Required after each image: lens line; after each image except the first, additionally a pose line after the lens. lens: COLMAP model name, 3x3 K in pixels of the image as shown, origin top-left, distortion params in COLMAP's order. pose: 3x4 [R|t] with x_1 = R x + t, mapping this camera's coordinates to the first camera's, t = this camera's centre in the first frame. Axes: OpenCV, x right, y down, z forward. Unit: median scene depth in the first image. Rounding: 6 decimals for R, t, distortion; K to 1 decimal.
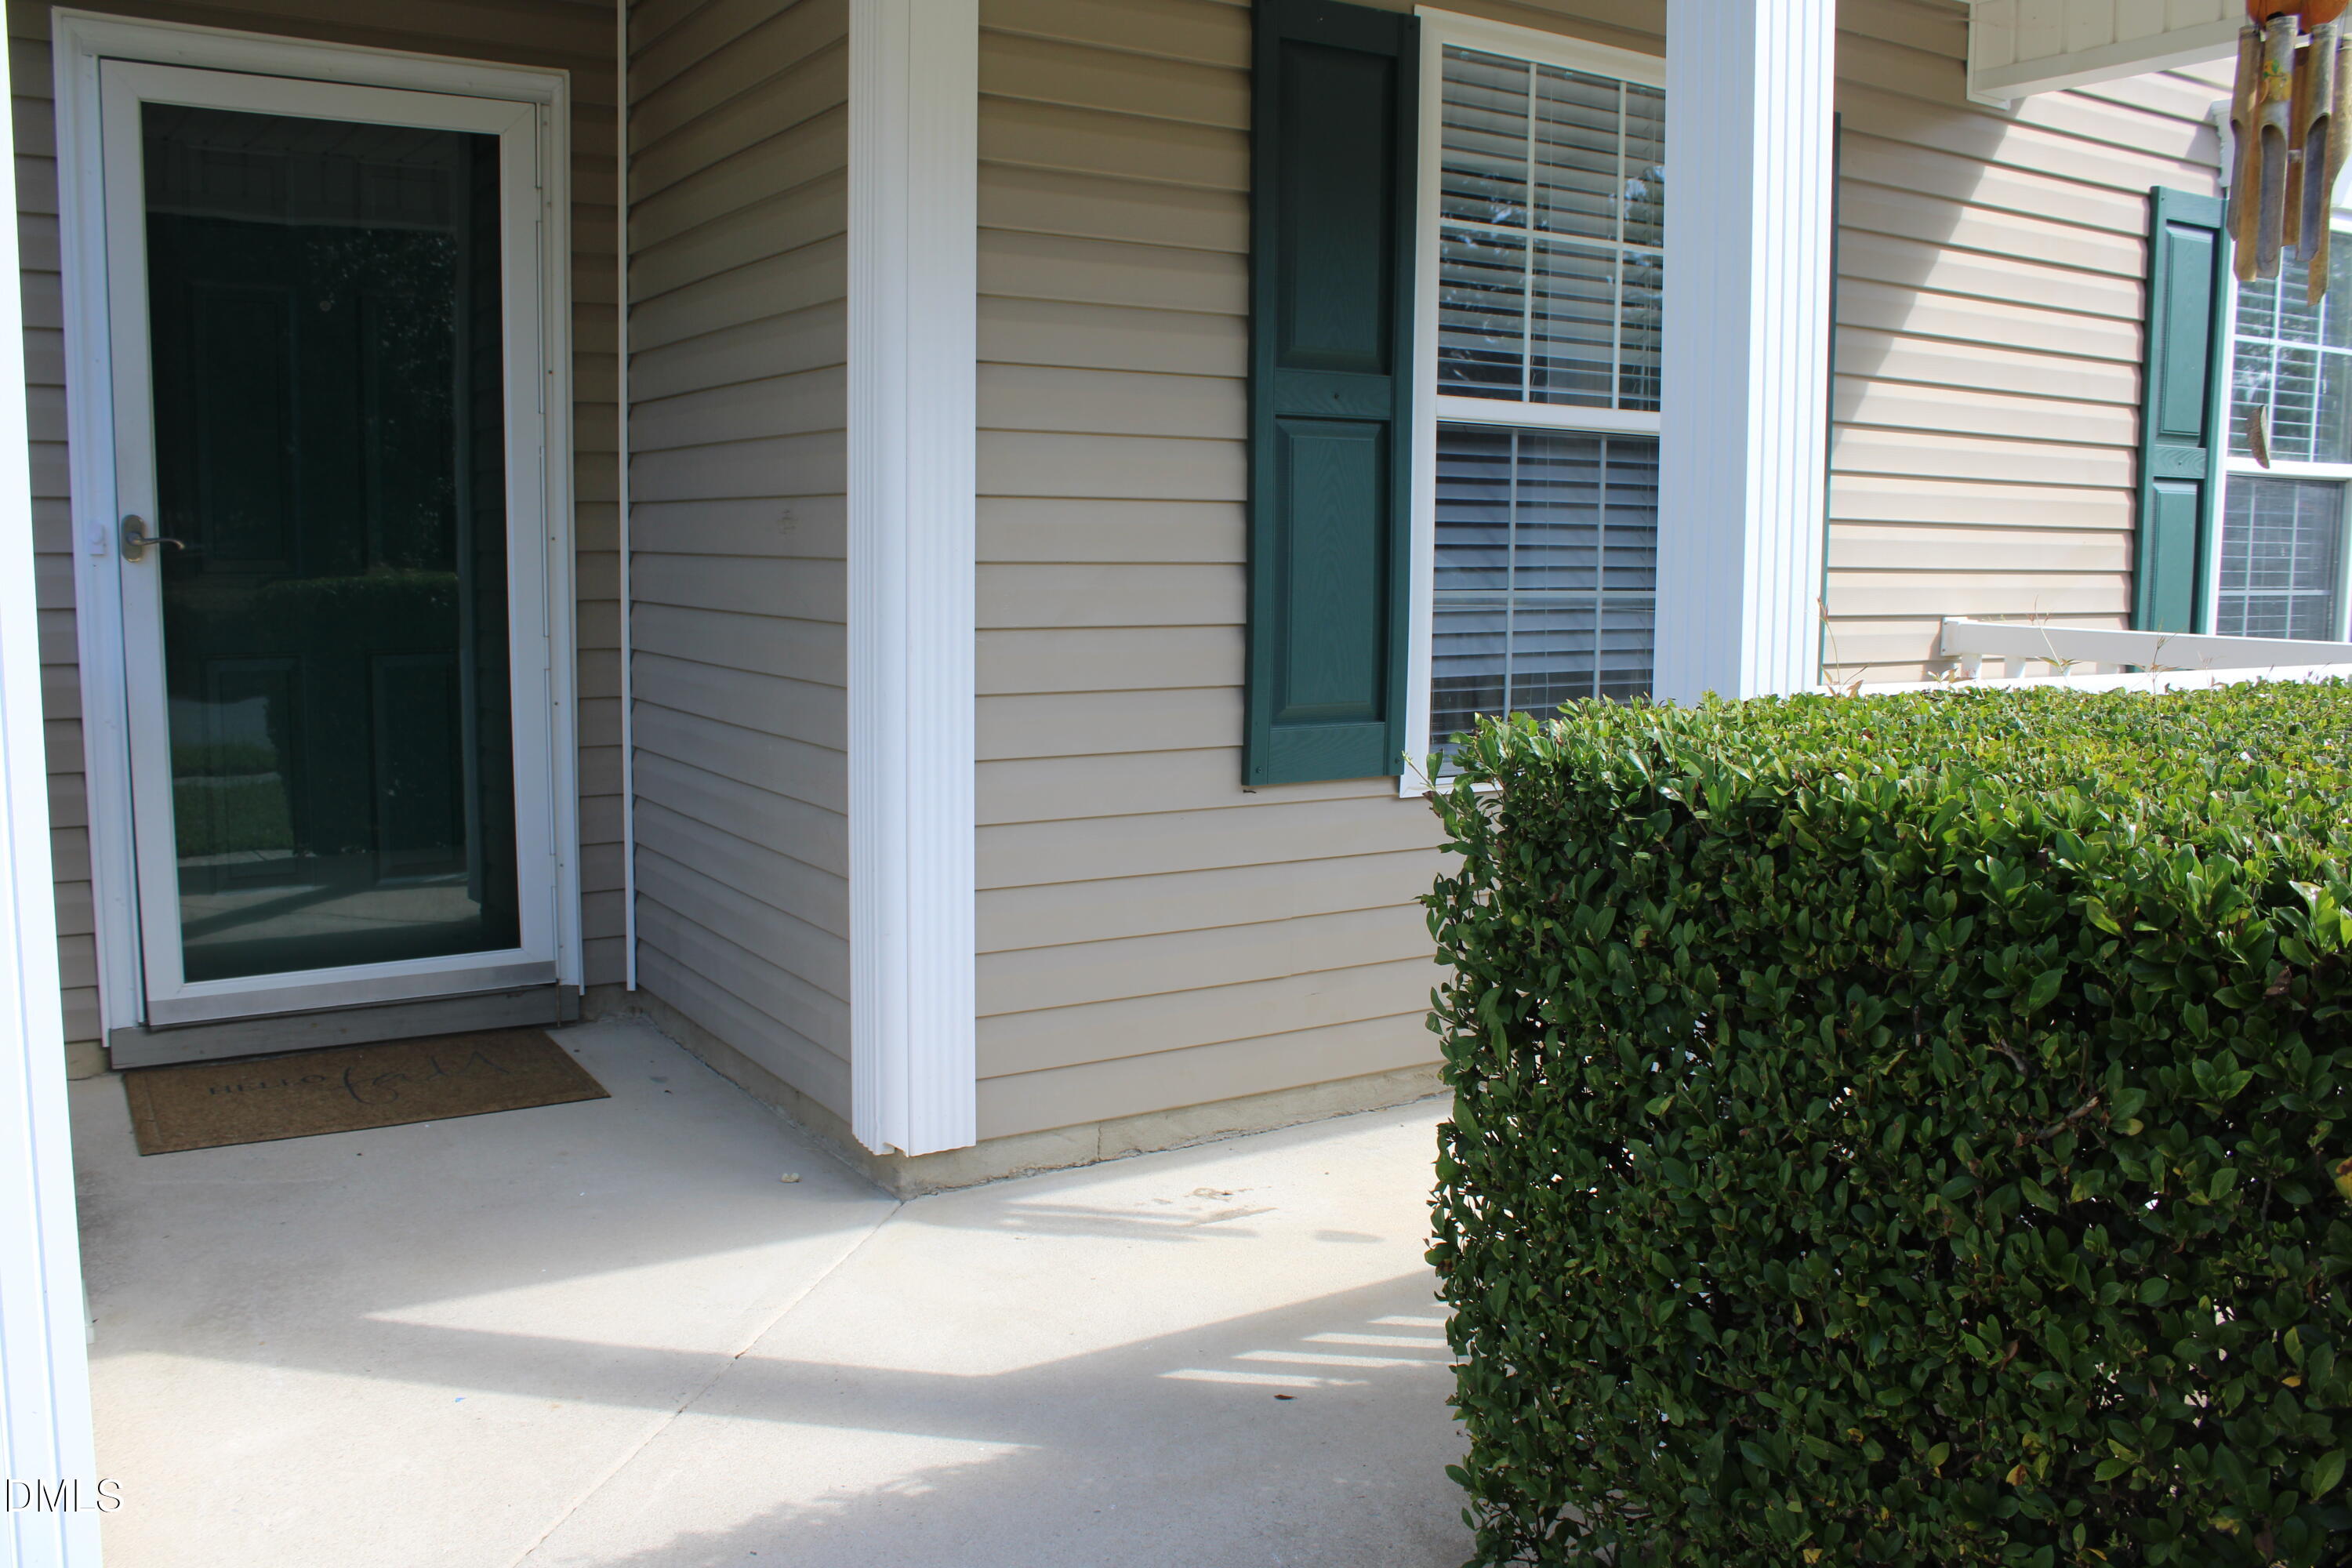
lens RADIAL K [[1942.3, 0, 1174.8], [0, 1942.3, 783.0], [0, 0, 1]] dist [-0.082270, 0.005737]
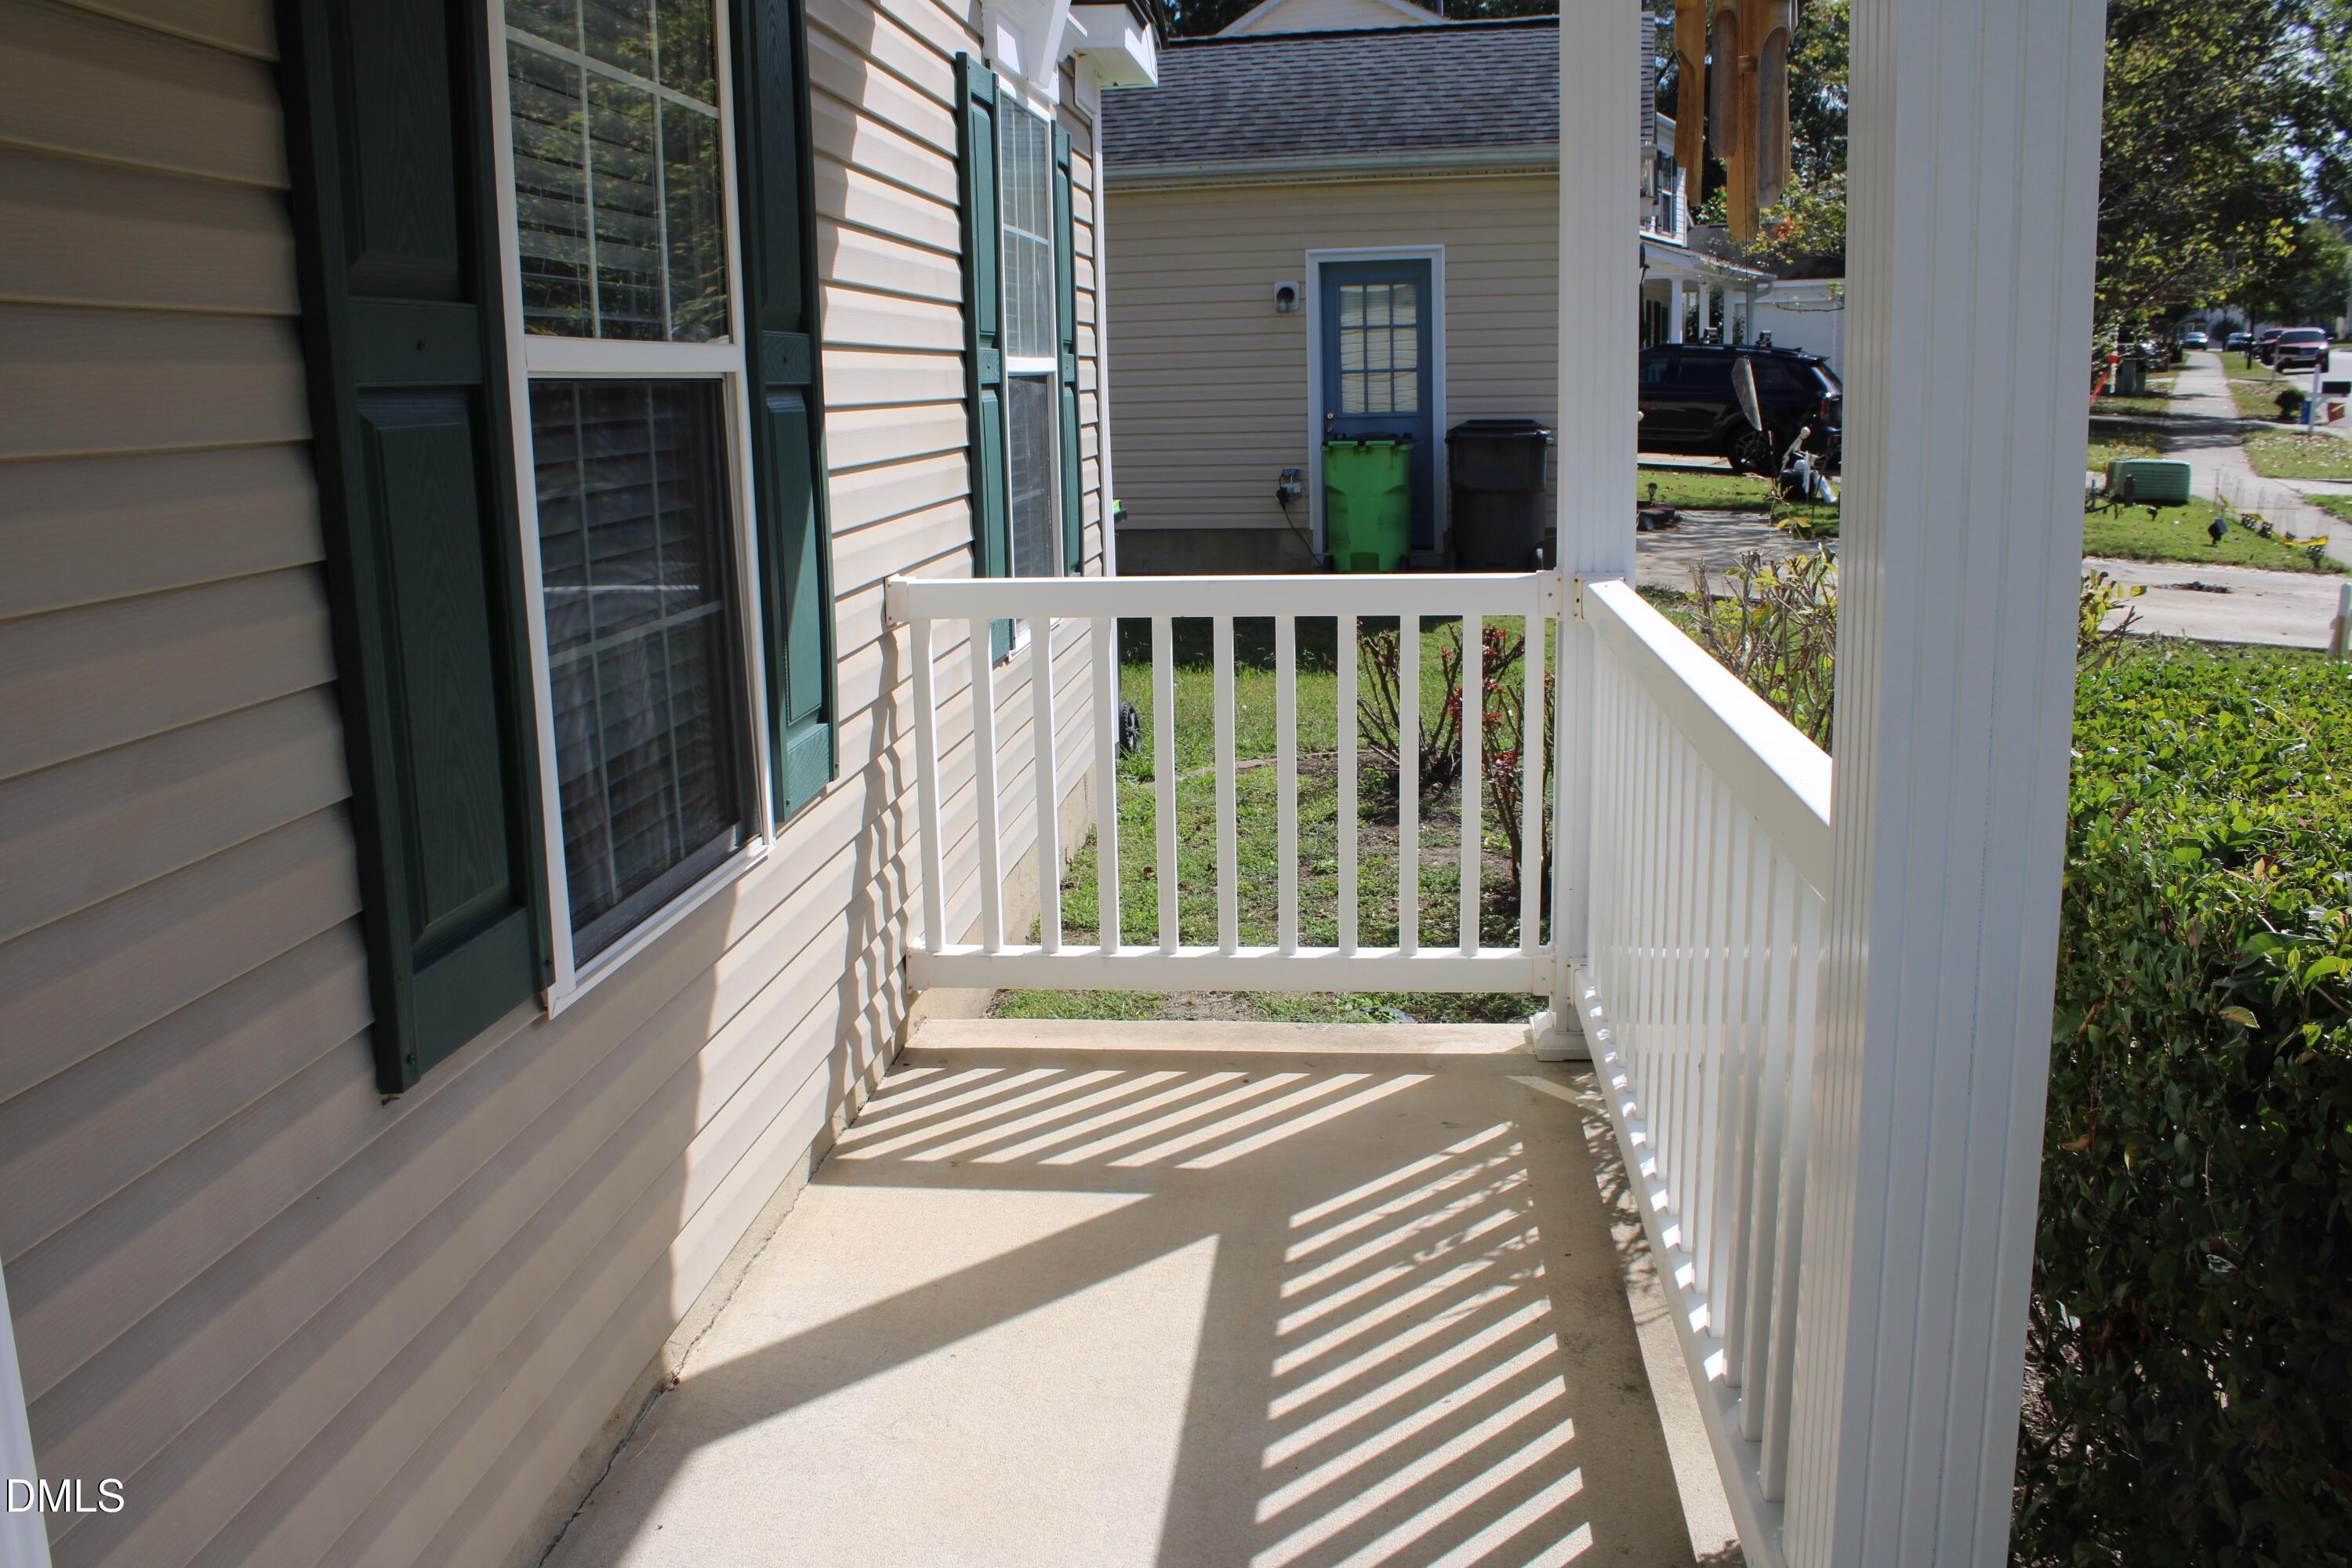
lens RADIAL K [[1942.3, 0, 1175.6], [0, 1942.3, 775.9], [0, 0, 1]] dist [-0.082270, 0.005737]
pose [[0.620452, -0.184920, 0.762131, -0.177208], [0.130668, 0.982595, 0.132035, -0.108210], [-0.773282, 0.017665, 0.633816, 0.438694]]
